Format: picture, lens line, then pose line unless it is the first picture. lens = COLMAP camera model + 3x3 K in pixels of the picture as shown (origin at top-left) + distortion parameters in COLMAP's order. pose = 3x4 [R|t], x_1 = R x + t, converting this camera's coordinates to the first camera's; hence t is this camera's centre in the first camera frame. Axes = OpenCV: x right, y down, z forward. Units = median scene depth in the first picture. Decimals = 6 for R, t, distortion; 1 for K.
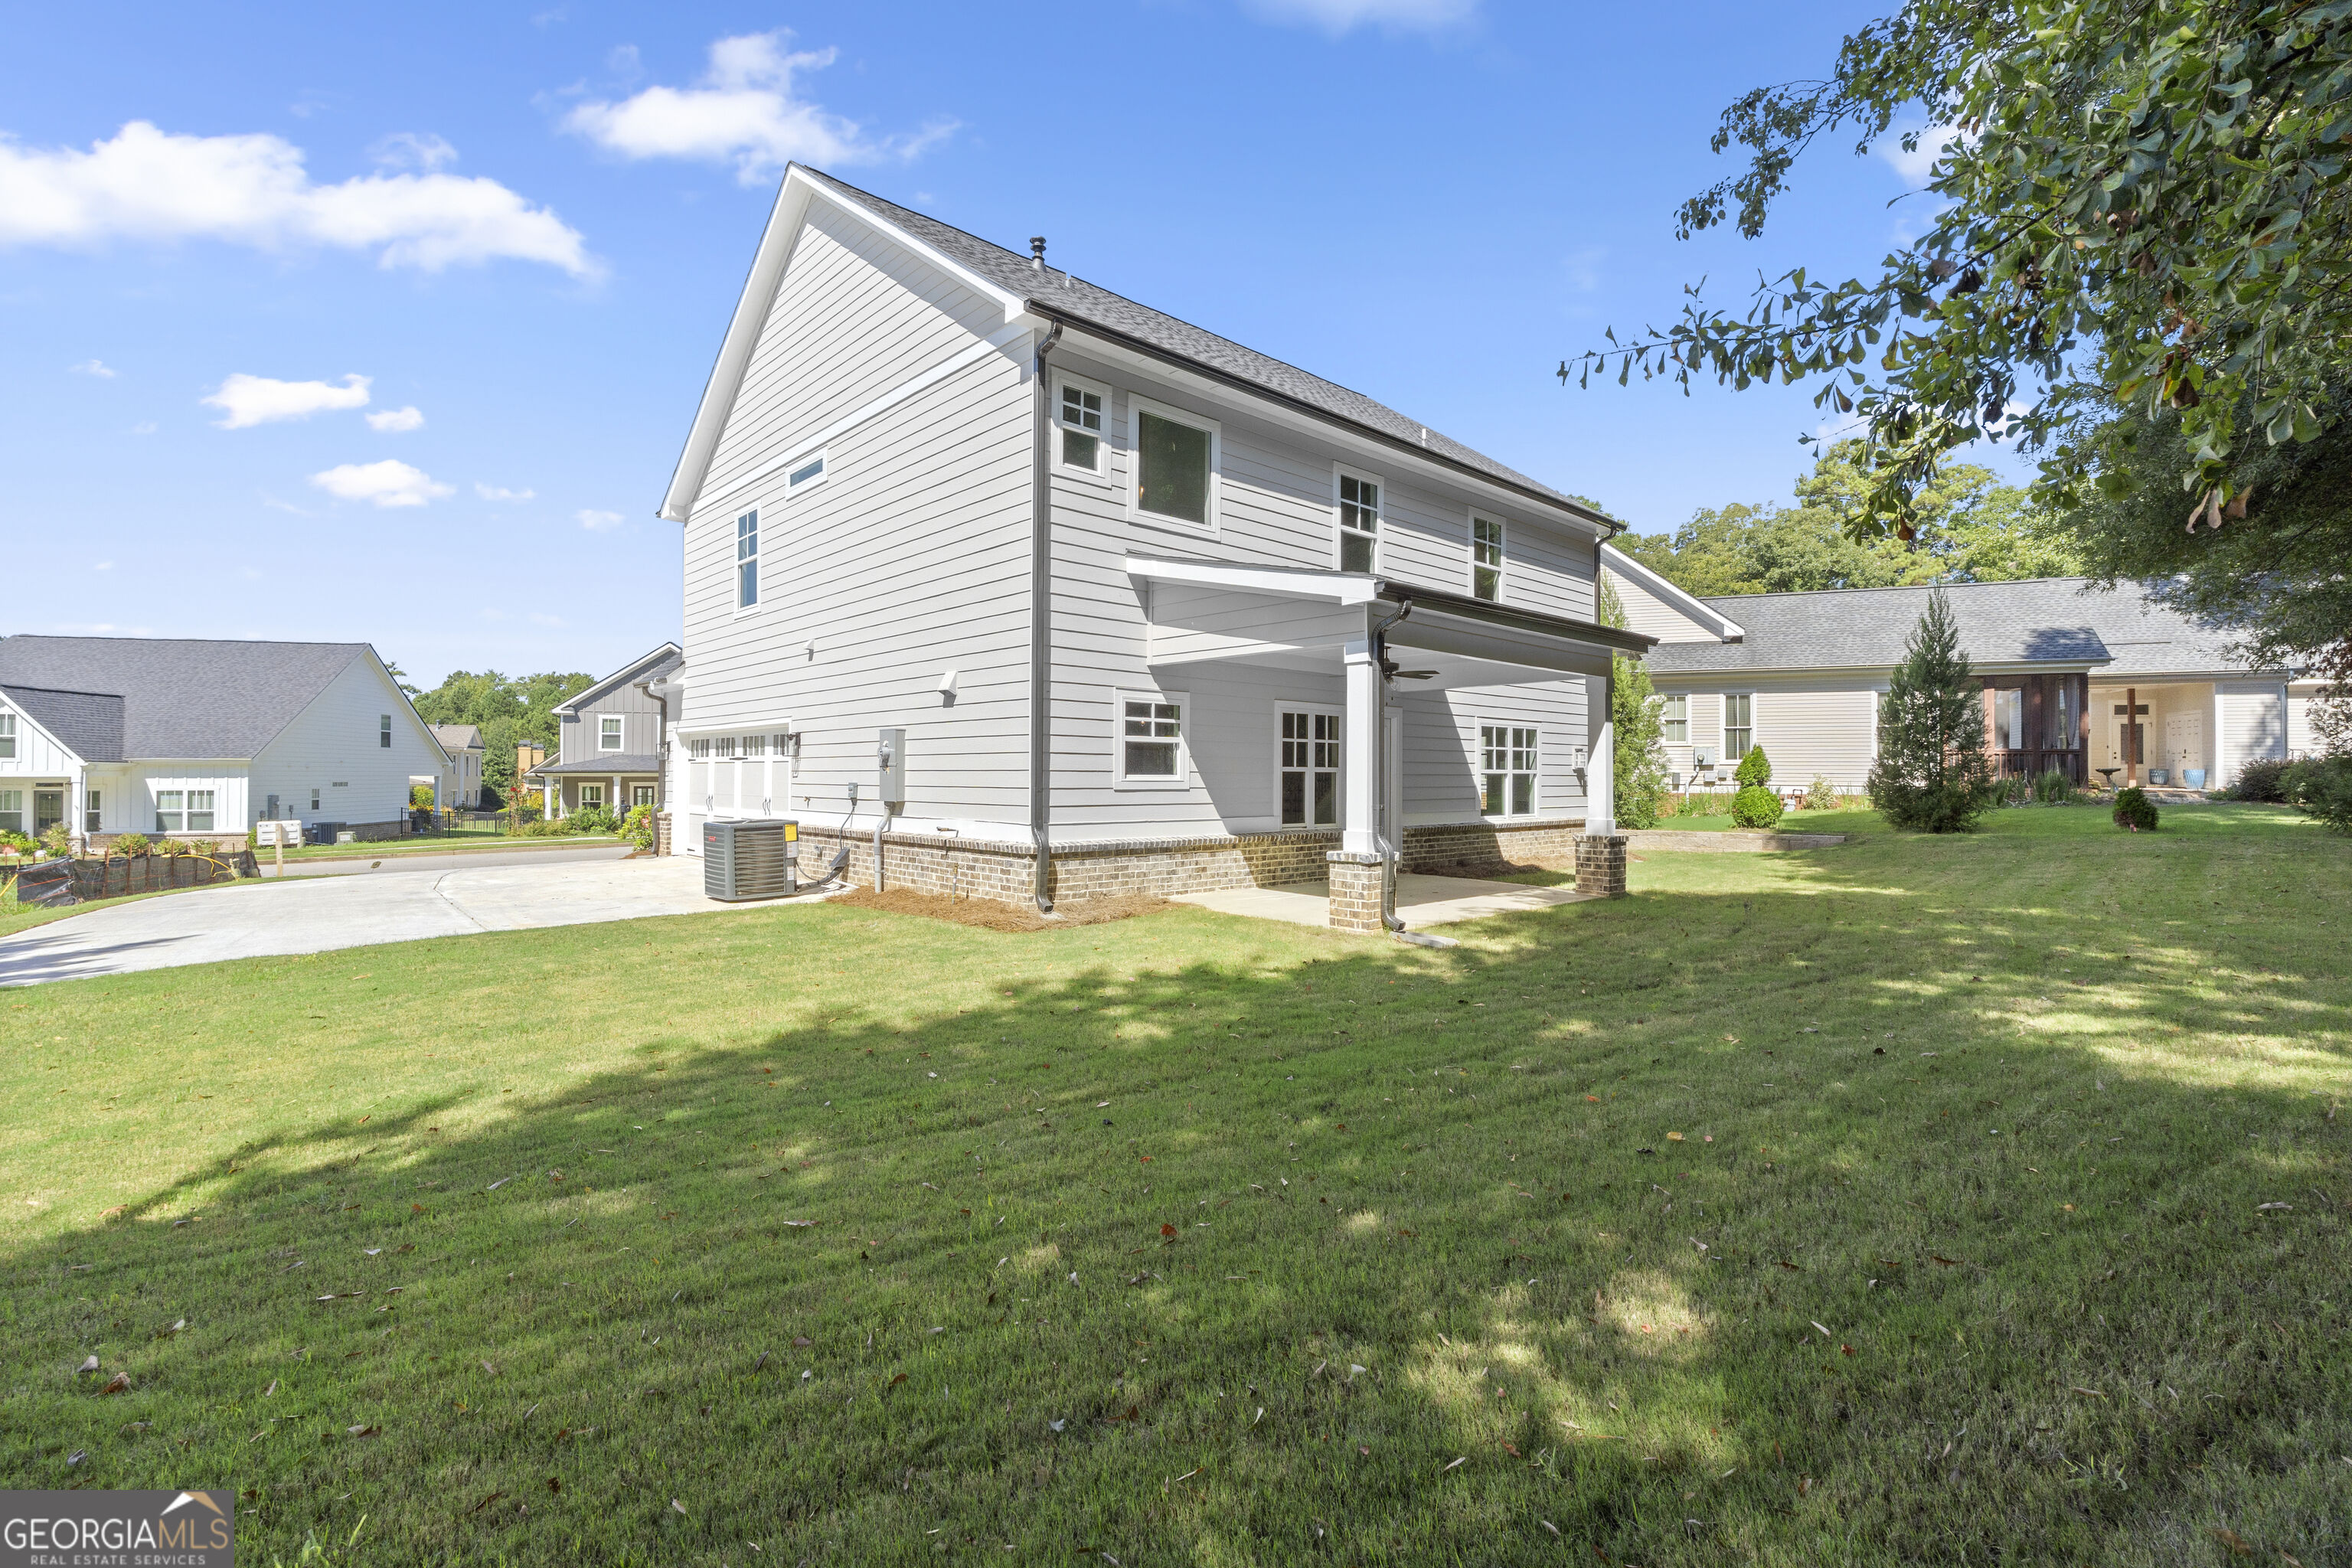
lens RADIAL K [[1039.8, 0, 1176.0], [0, 1039.8, 784.0], [0, 0, 1]] dist [-0.001617, -0.000293]
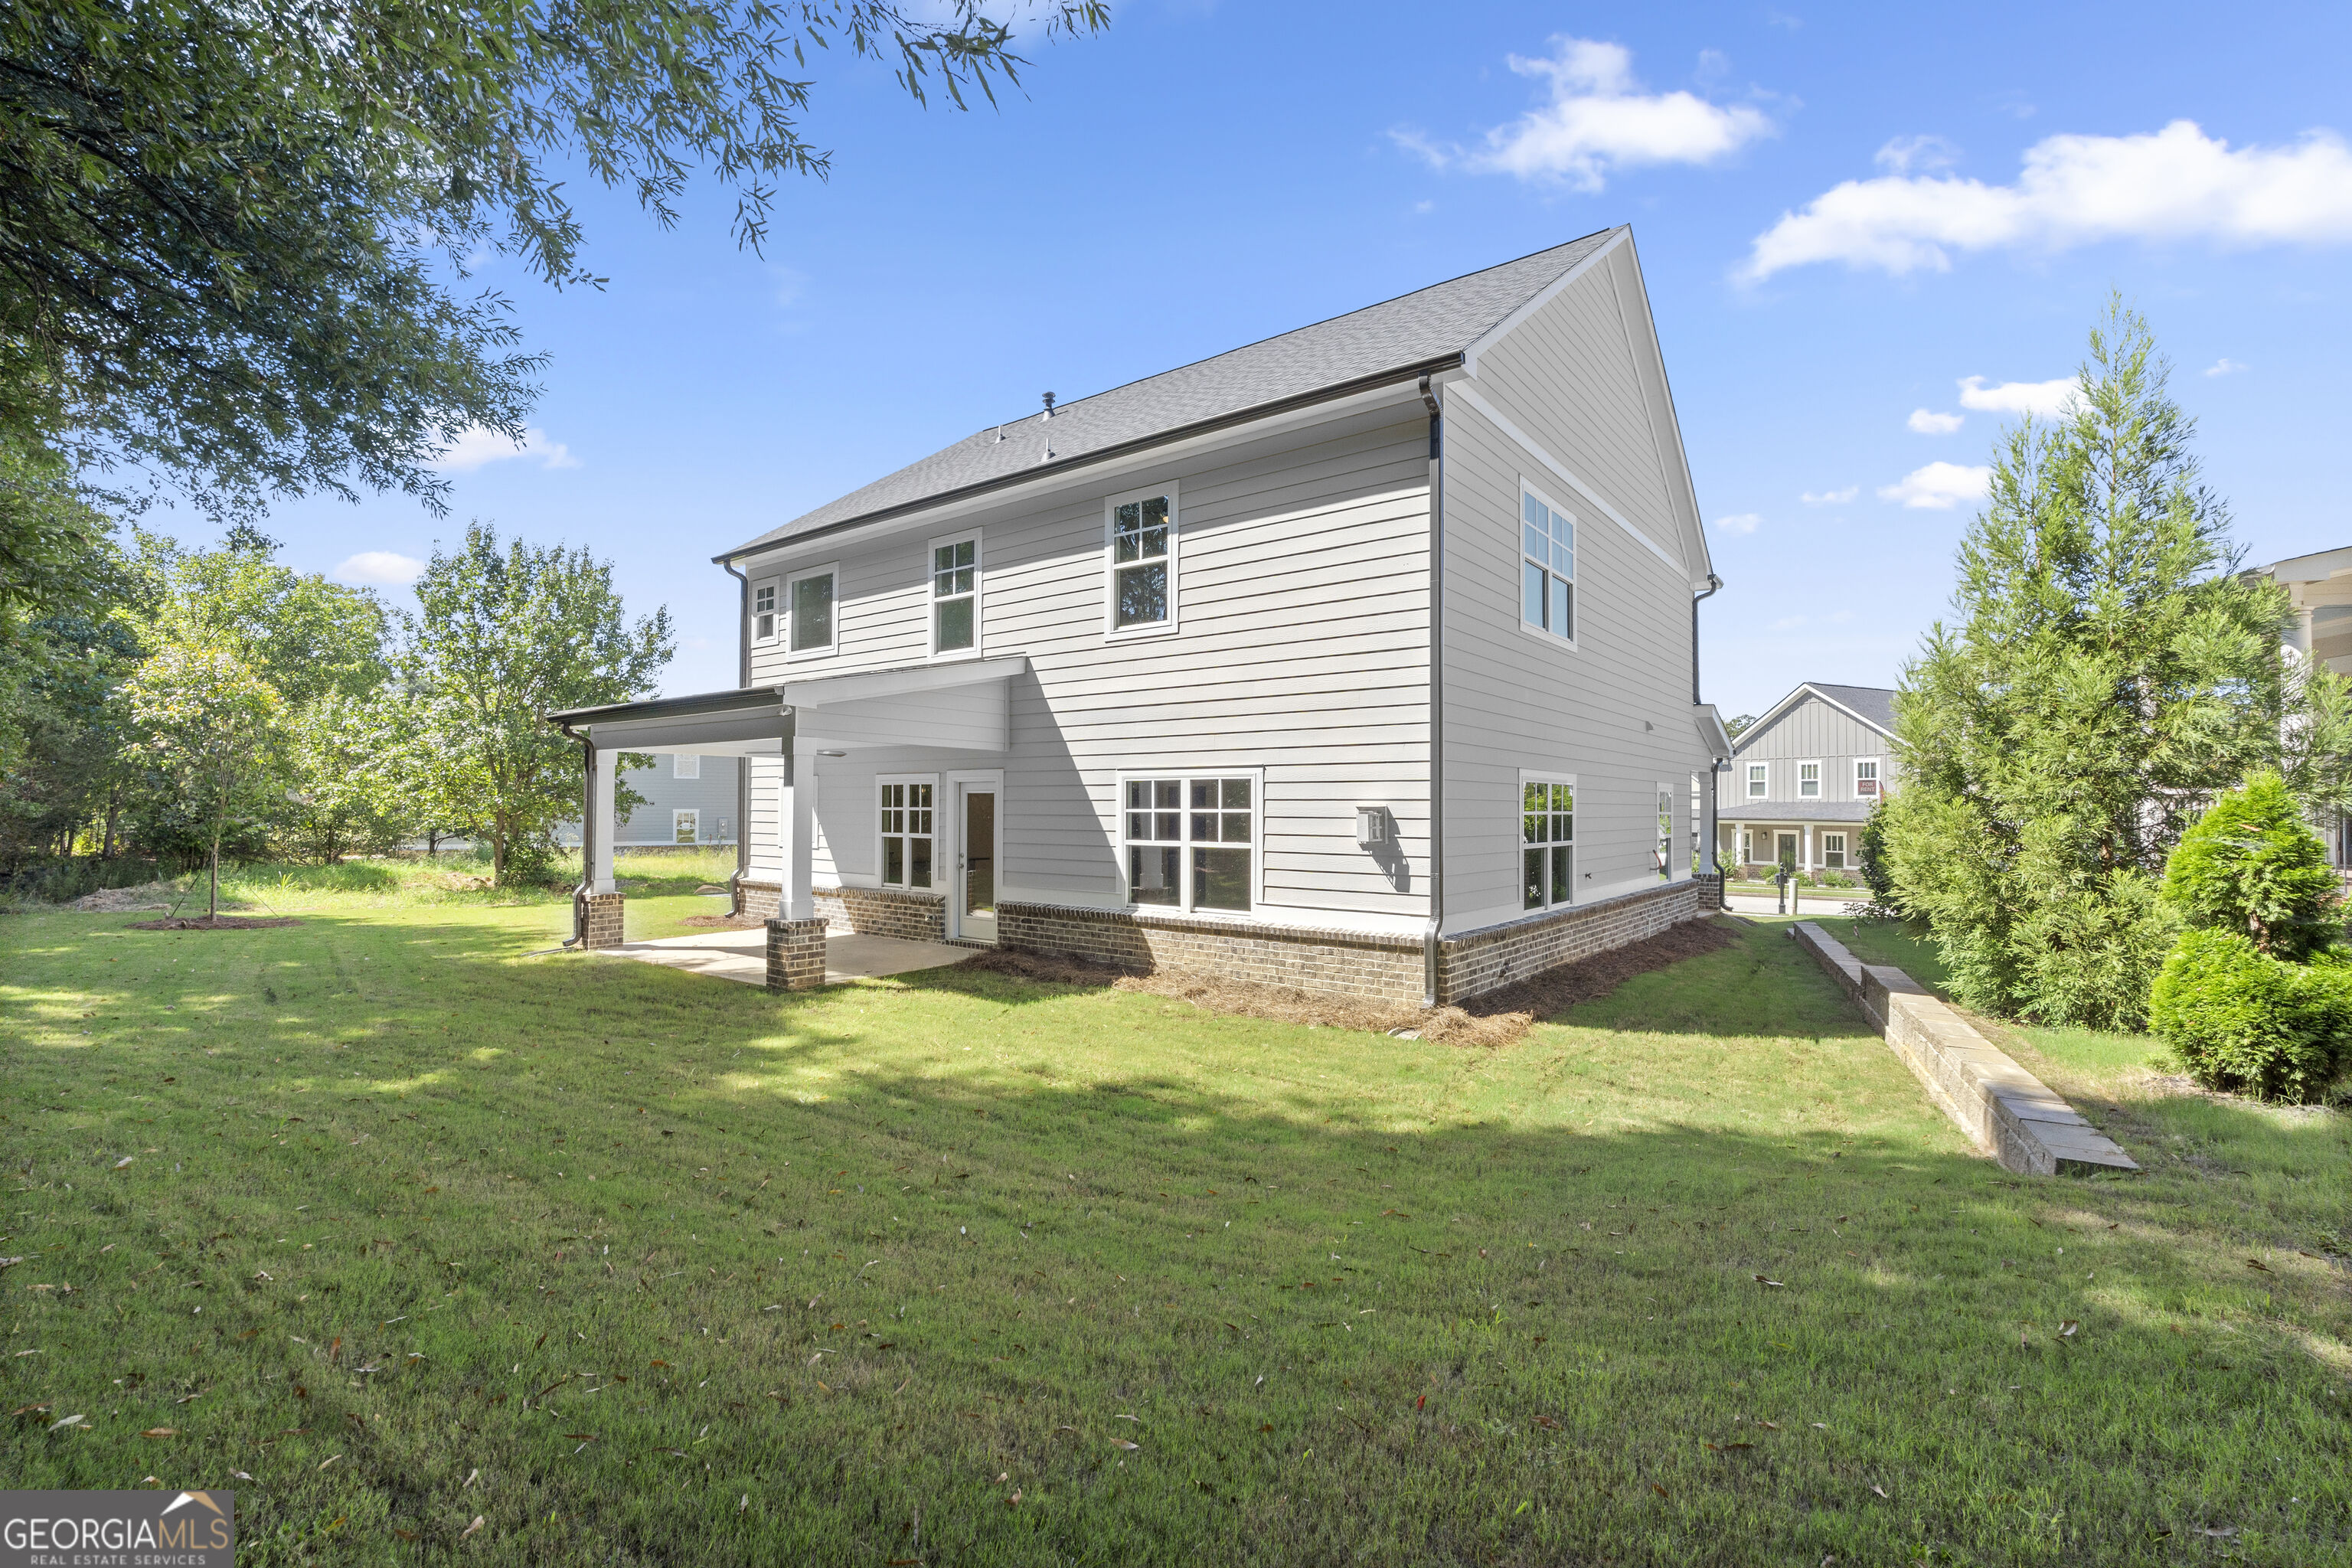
lens RADIAL K [[1033.6, 0, 1164.0], [0, 1033.6, 813.7], [0, 0, 1]] dist [-0.000495, -0.000074]
pose [[0.154947, 0.001314, -0.987922, 1.208182], [-0.011752, 0.999931, -0.000513, -0.038400], [0.987853, 0.011689, 0.154951, 1.073391]]
